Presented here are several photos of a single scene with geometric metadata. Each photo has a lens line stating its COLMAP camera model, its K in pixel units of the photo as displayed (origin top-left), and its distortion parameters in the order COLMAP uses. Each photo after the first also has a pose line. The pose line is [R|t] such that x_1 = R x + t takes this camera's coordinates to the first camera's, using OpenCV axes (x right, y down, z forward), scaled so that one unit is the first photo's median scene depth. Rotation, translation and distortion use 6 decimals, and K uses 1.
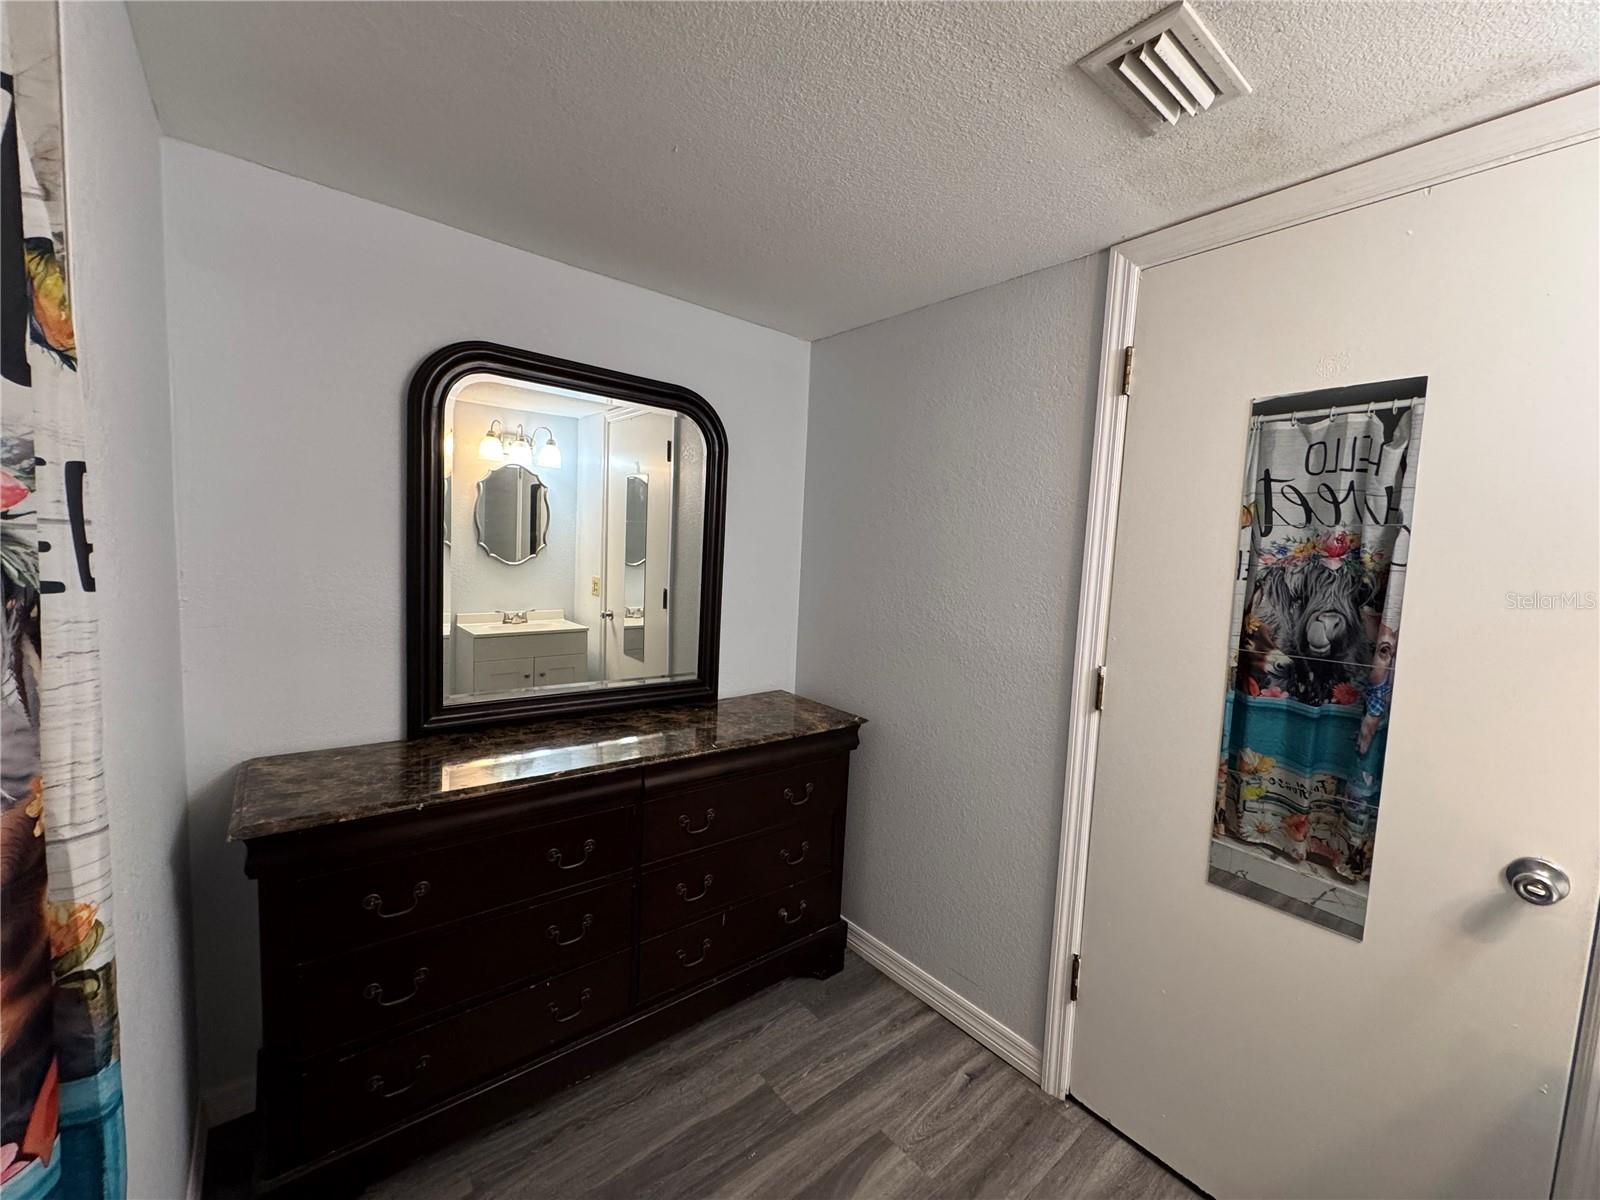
lens RADIAL K [[635.6, 0, 795.5], [0, 635.6, 599.7], [0, 0, 1]] dist [-0.000167, 0.000175]
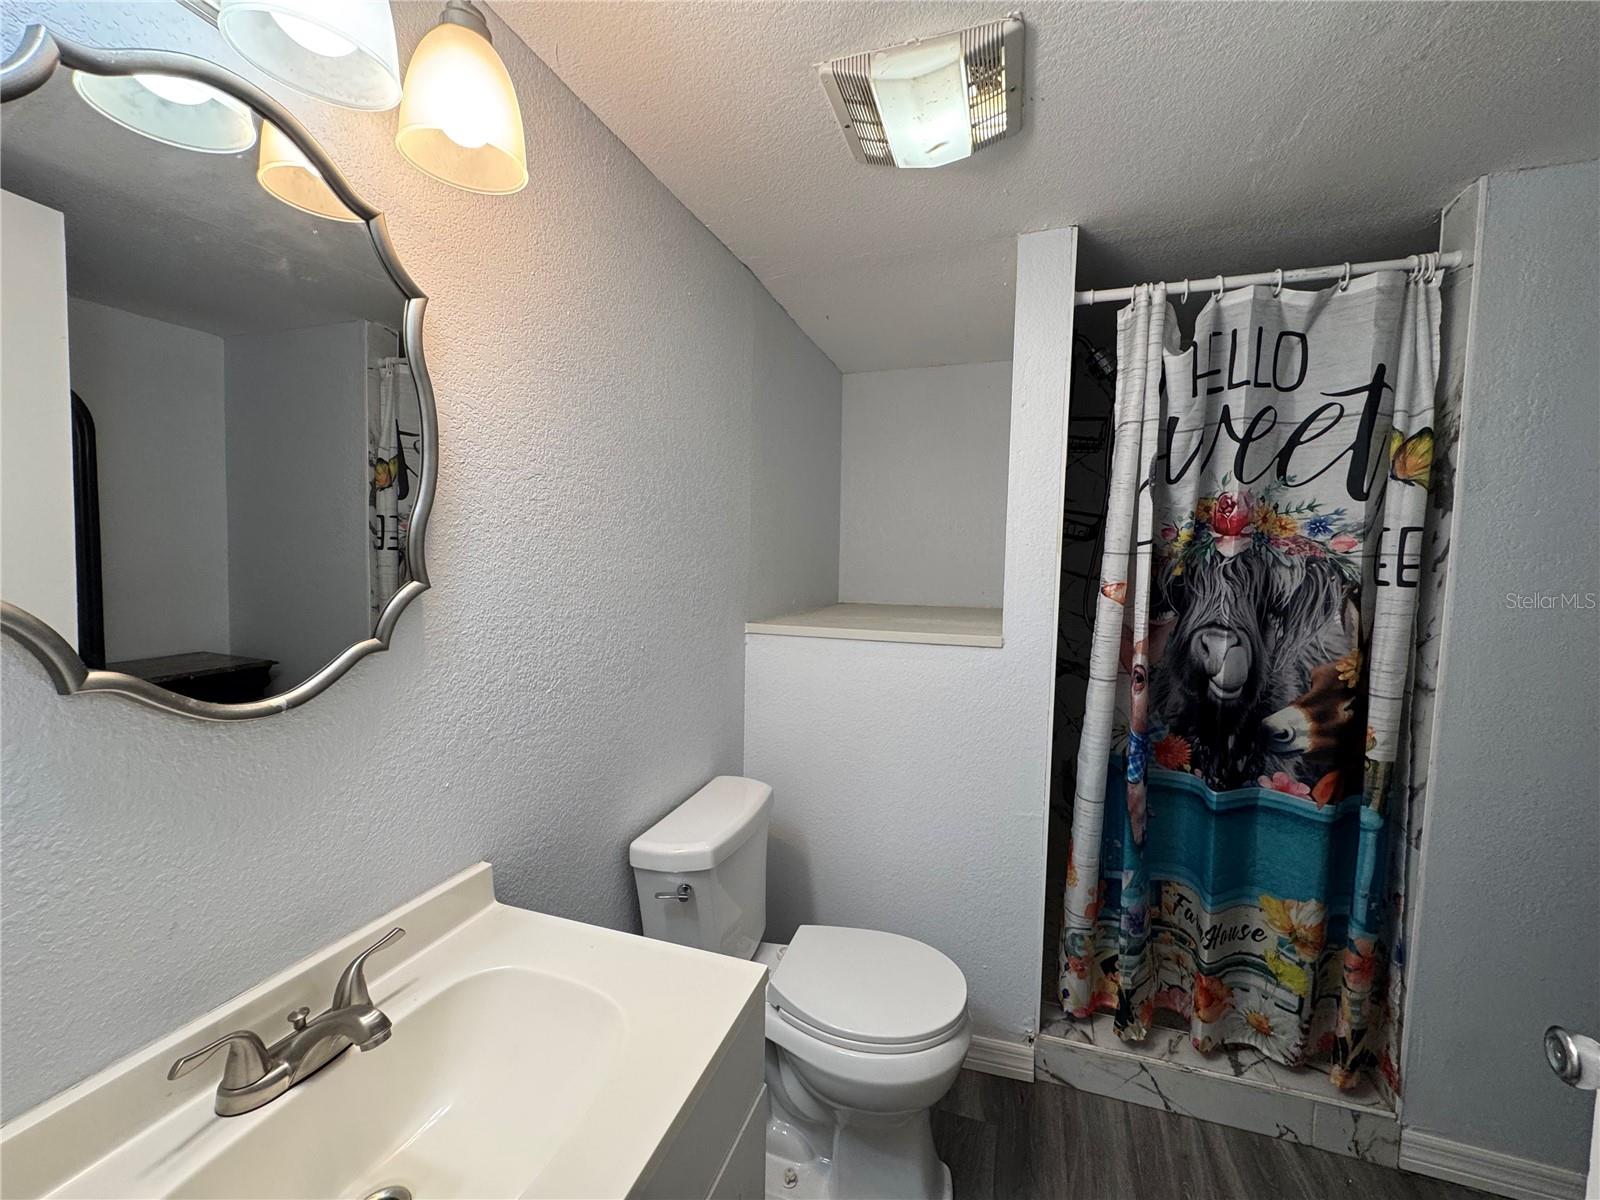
lens RADIAL K [[635.6, 0, 795.5], [0, 635.6, 599.7], [0, 0, 1]] dist [-0.000167, 0.000175]
pose [[-0.847562, -0.003617, -0.530684, 1.876777], [-0.091326, 0.986053, 0.139138, -0.087736], [0.522780, 0.166393, -0.836071, 1.839549]]
